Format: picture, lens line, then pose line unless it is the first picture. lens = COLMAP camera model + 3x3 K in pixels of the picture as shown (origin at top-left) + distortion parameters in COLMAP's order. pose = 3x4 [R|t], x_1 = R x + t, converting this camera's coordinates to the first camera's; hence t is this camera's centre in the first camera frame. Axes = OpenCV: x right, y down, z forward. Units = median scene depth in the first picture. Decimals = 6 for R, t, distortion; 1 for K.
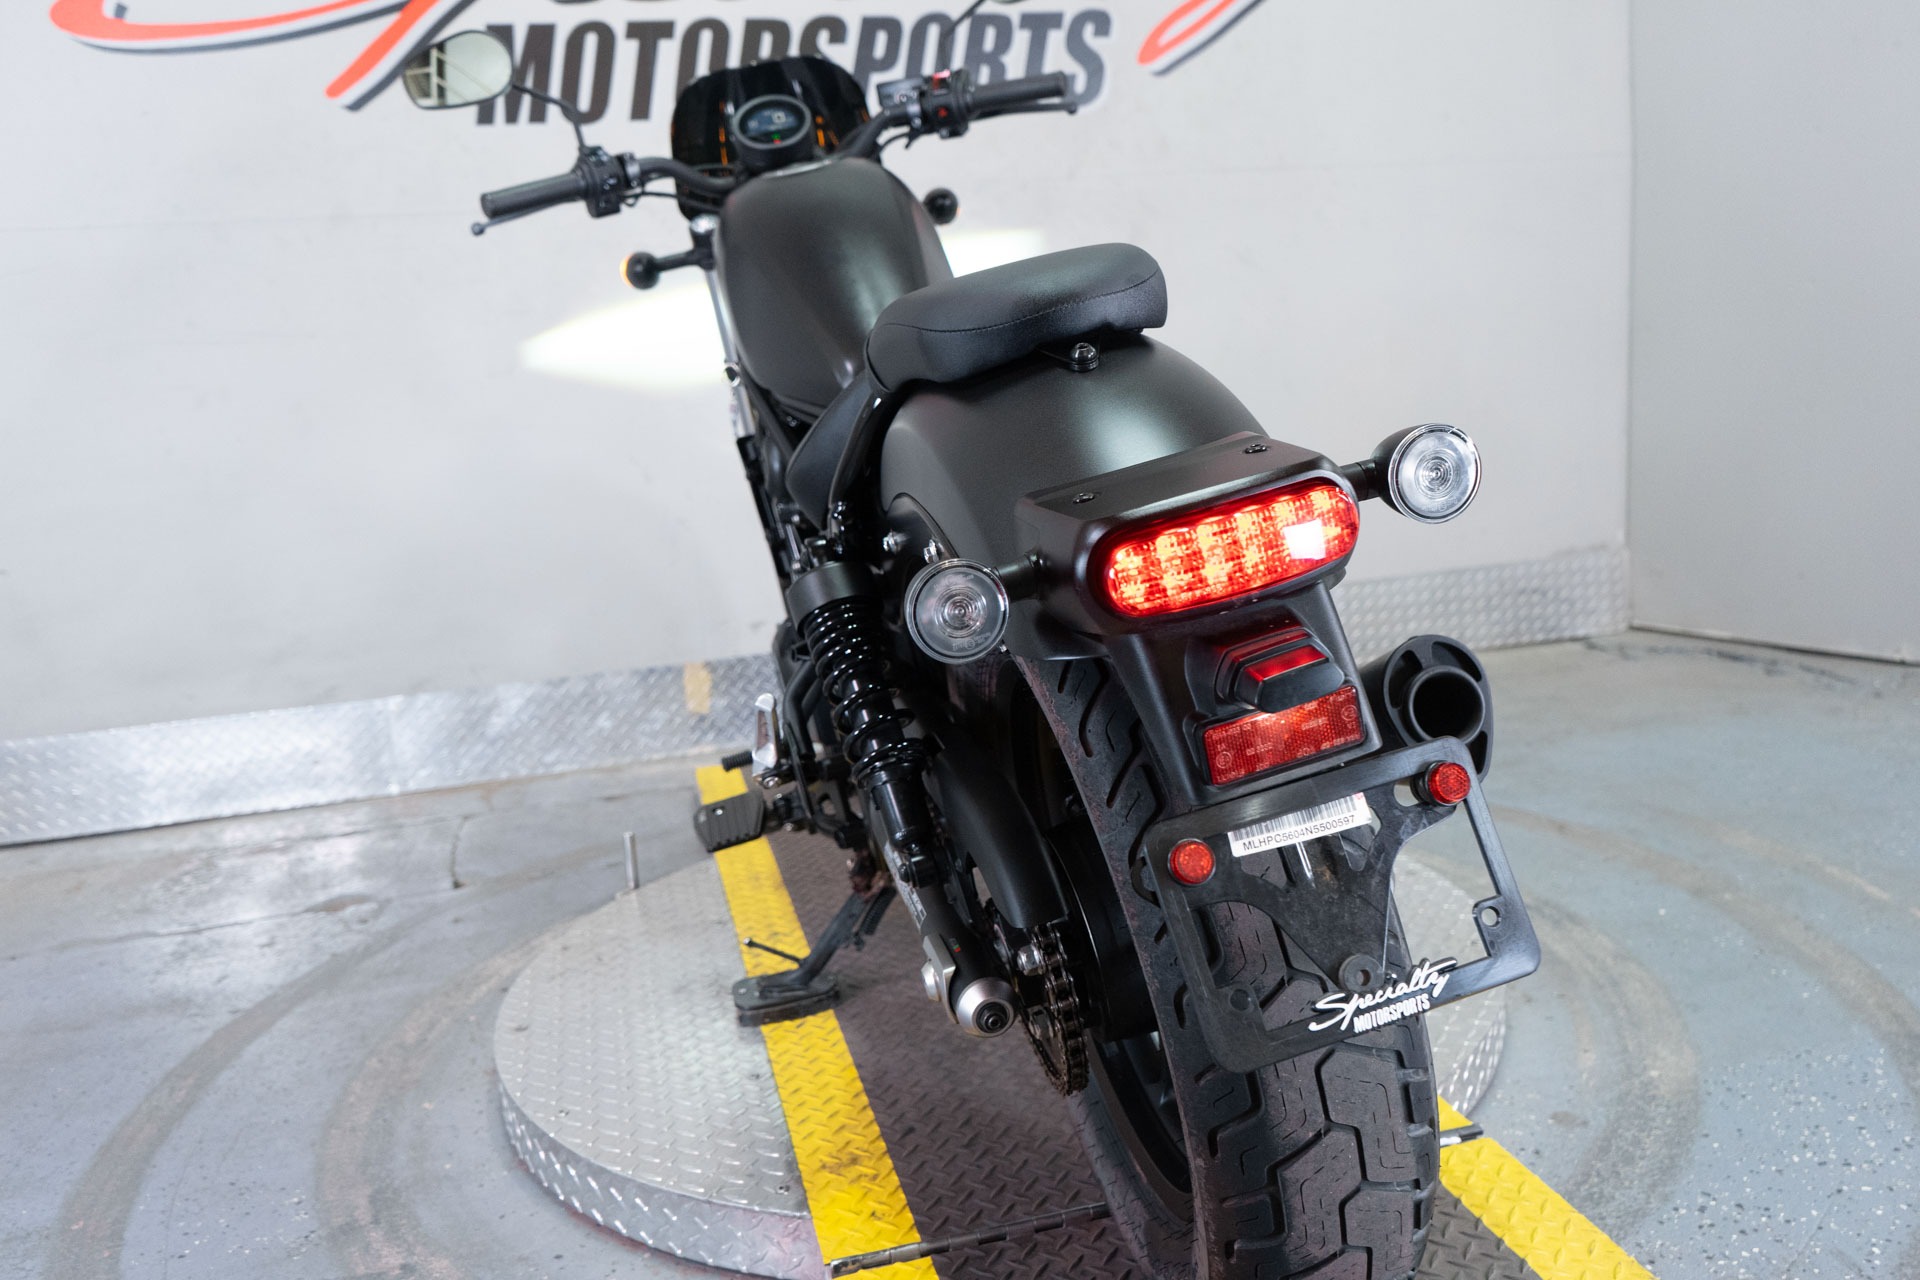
lens RADIAL K [[1552.5, 0, 962.5], [0, 1552.5, 639.2], [0, 0, 1]] dist [-0.004465, 0.004755]
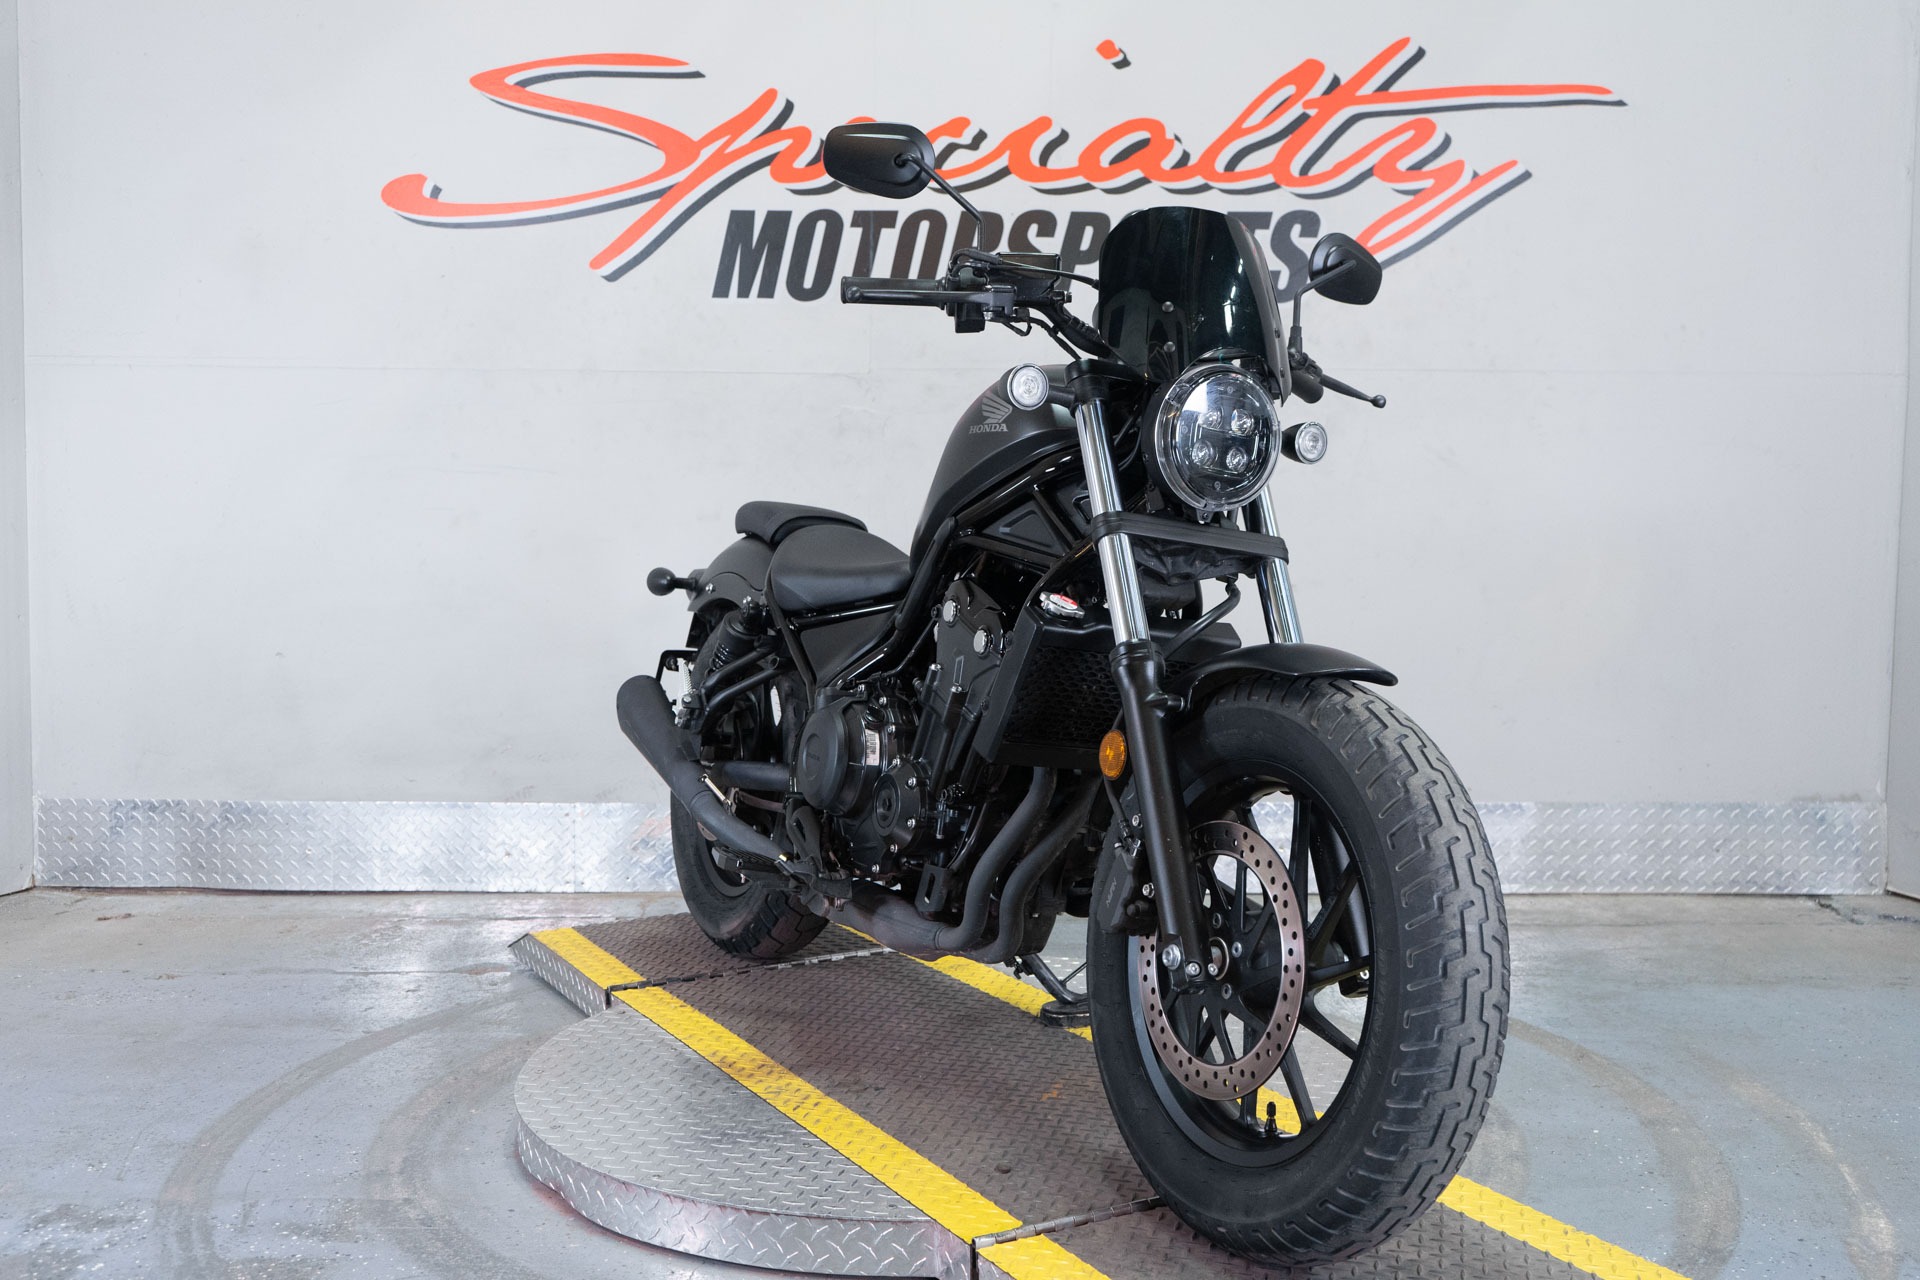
lens RADIAL K [[1910.4, 0, 958.9], [0, 1910.4, 640.1], [0, 0, 1]] dist [-0.001256, 0.019495]
pose [[0.963157, 0.094141, -0.251923, 0.254341], [-0.118725, 0.989351, -0.084201, 0.006970], [0.241314, 0.111008, 0.964077, -0.283328]]
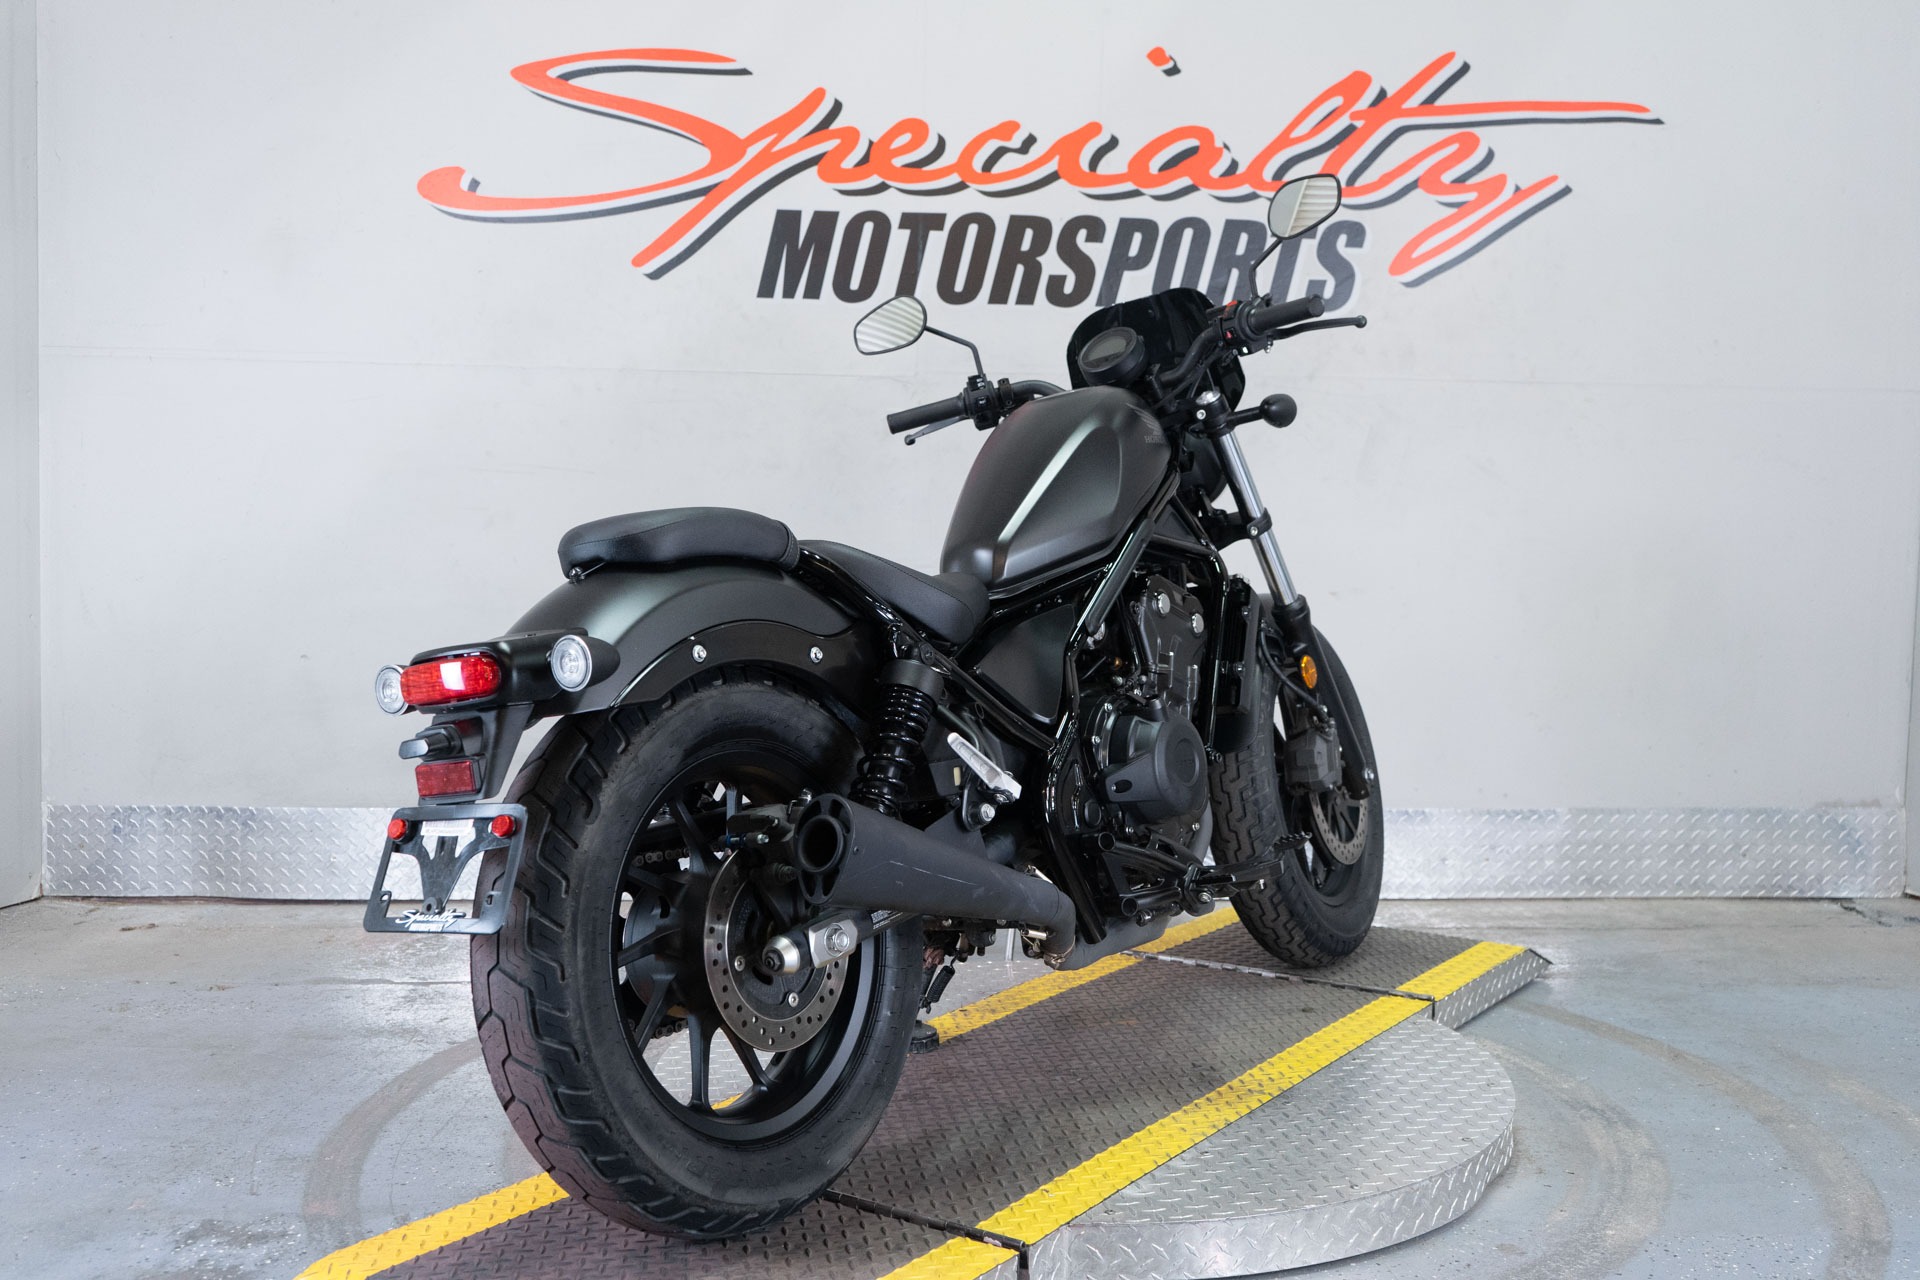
lens RADIAL K [[1933.4, 0, 960.0], [0, 1933.4, 640.0], [0, 0, 1]] dist [-0.004496, 0.020181]
pose [[0.976770, 0.098129, -0.190501, 0.126307], [-0.117861, 0.988461, -0.095153, 0.024942], [0.178966, 0.115396, 0.977065, -0.321554]]
